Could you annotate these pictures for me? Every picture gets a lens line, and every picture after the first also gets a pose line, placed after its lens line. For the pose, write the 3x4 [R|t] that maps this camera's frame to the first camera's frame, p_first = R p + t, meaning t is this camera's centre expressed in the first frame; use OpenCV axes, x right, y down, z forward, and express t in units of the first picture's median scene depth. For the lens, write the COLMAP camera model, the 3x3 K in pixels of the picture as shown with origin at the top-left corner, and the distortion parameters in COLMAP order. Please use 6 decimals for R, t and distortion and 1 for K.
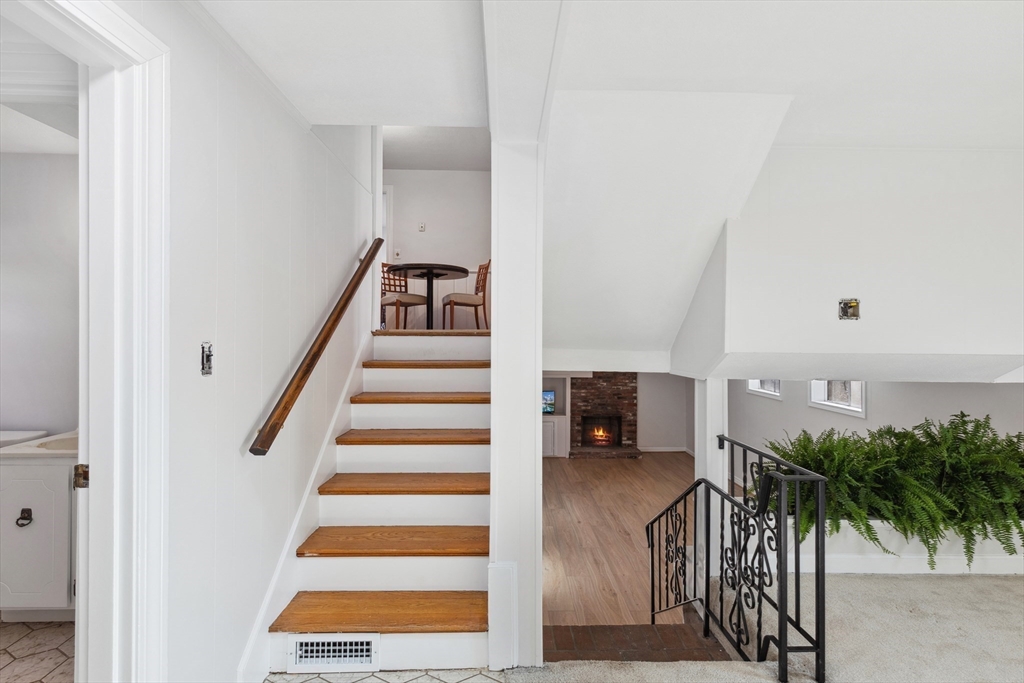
lens RADIAL K [[474.5, 0, 518.8], [0, 474.5, 339.9], [0, 0, 1]] dist [0.002928, 0.000205]
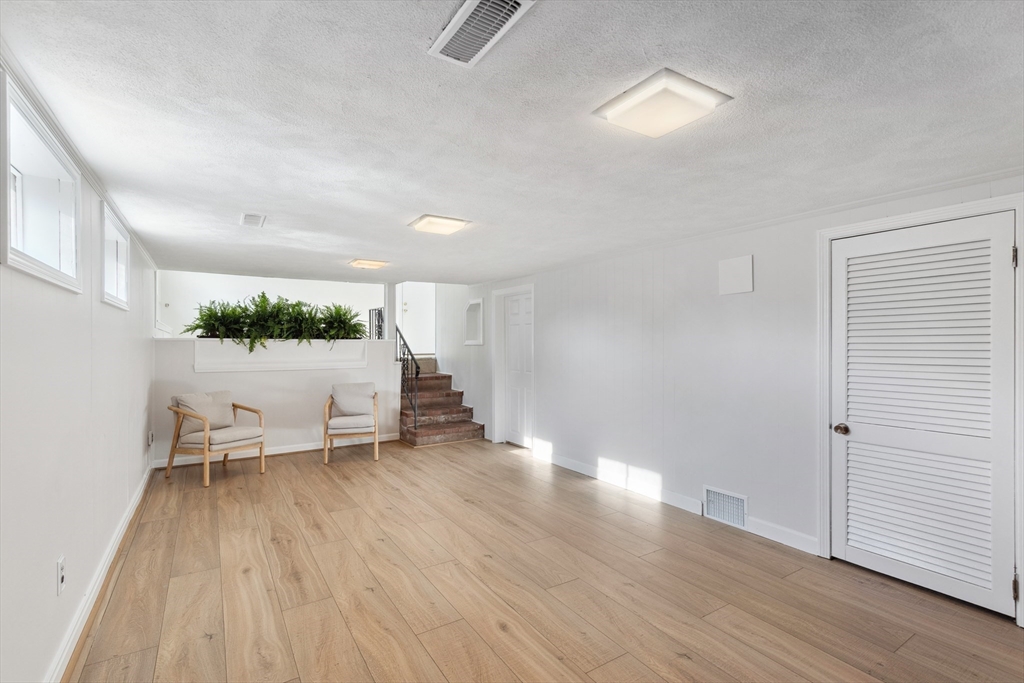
lens RADIAL K [[474.5, 0, 518.8], [0, 474.5, 339.9], [0, 0, 1]] dist [0.002928, 0.000205]
pose [[-0.854207, 0.001439, -0.519931, 0.562675], [0.002989, 0.999993, -0.002144, 0.191049], [0.519924, -0.003386, -0.854206, 1.747308]]
